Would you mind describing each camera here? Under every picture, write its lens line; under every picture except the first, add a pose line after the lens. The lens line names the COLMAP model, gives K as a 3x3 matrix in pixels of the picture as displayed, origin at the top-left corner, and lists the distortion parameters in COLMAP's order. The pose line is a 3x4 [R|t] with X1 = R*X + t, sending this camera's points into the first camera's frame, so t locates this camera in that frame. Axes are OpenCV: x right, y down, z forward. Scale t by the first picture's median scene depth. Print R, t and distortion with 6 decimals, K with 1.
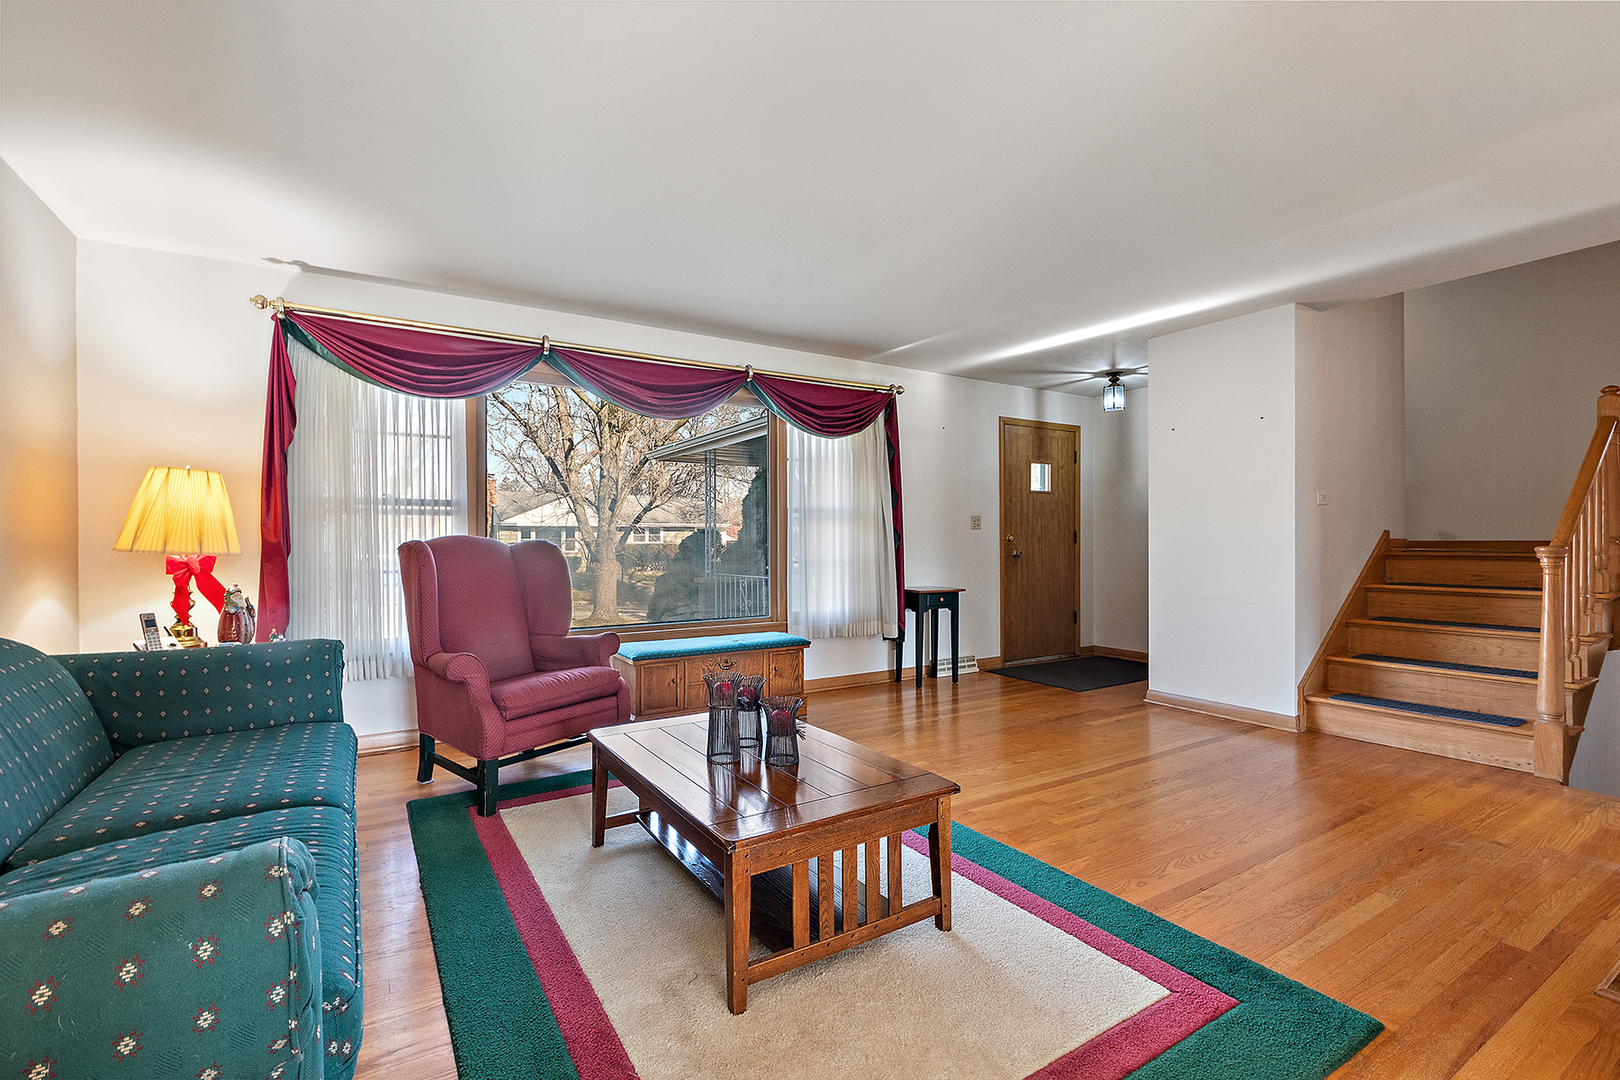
lens RADIAL K [[720.6, 0, 799.5], [0, 720.6, 545.4], [0, 0, 1]] dist [-0.003461, -0.000006]
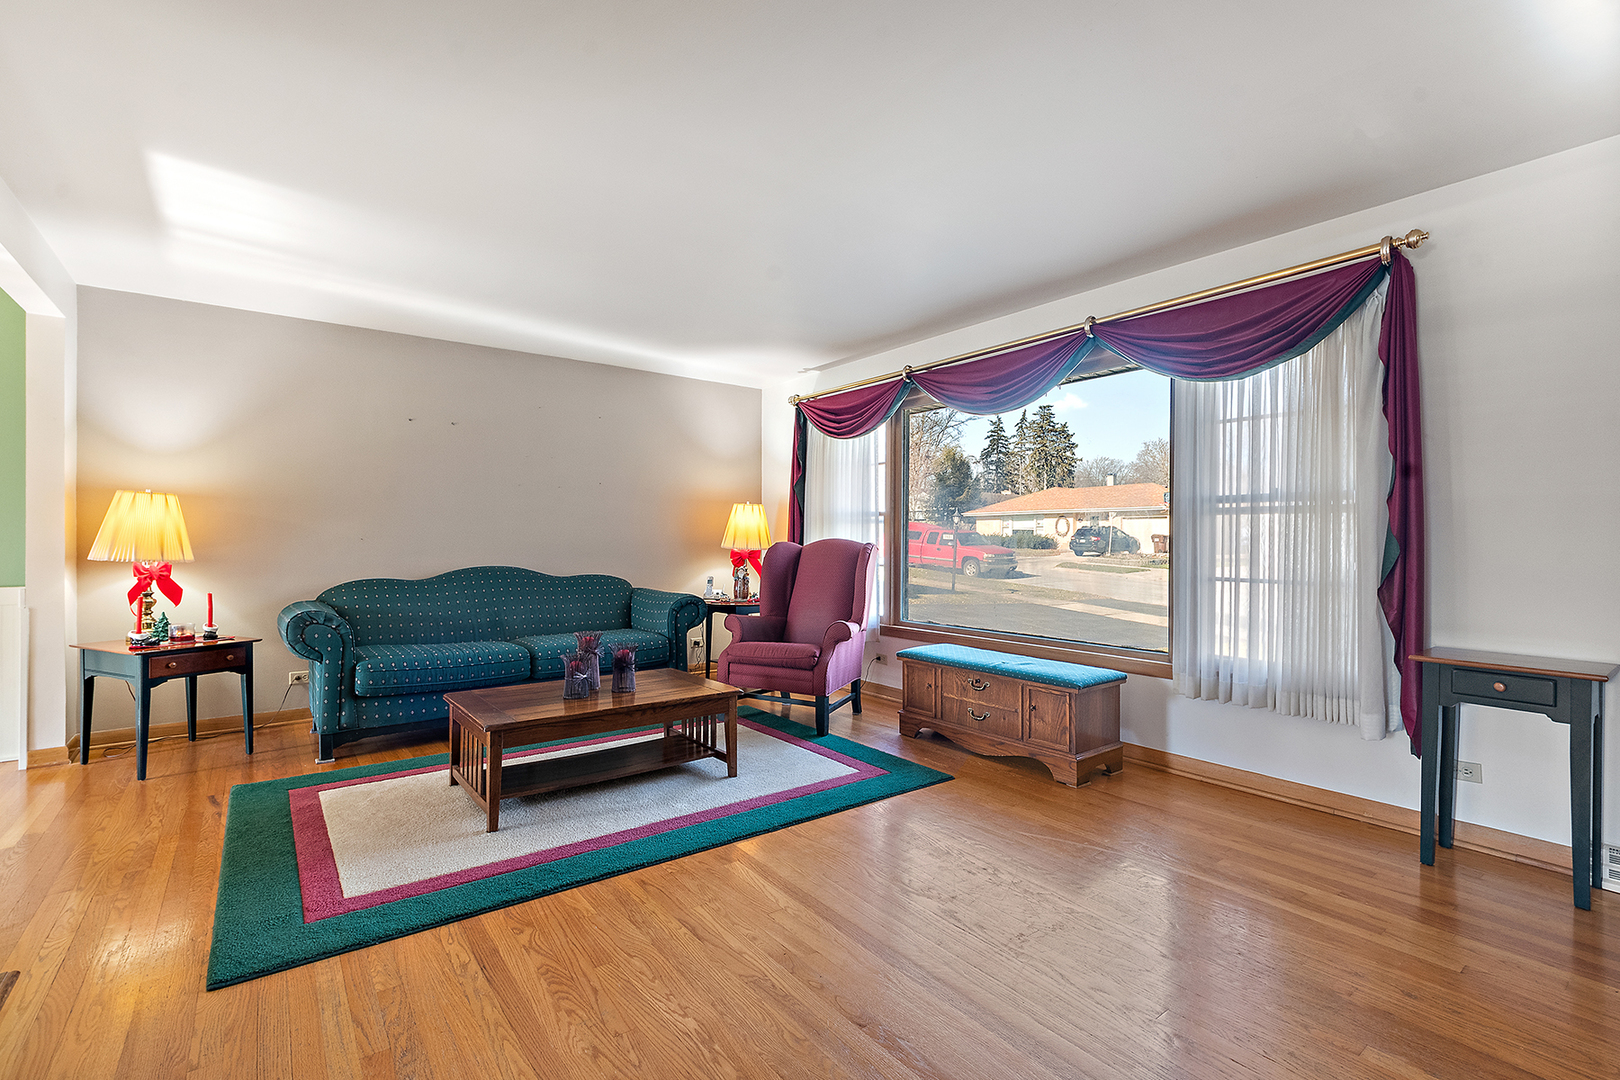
lens RADIAL K [[727.2, 0, 801.9], [0, 727.2, 543.0], [0, 0, 1]] dist [-0.000414, -0.000453]
pose [[0.083990, 0.004674, -0.996456, 0.642019], [-0.003625, 0.999984, 0.004385, -0.009834], [0.996460, 0.003244, 0.084006, 0.581031]]
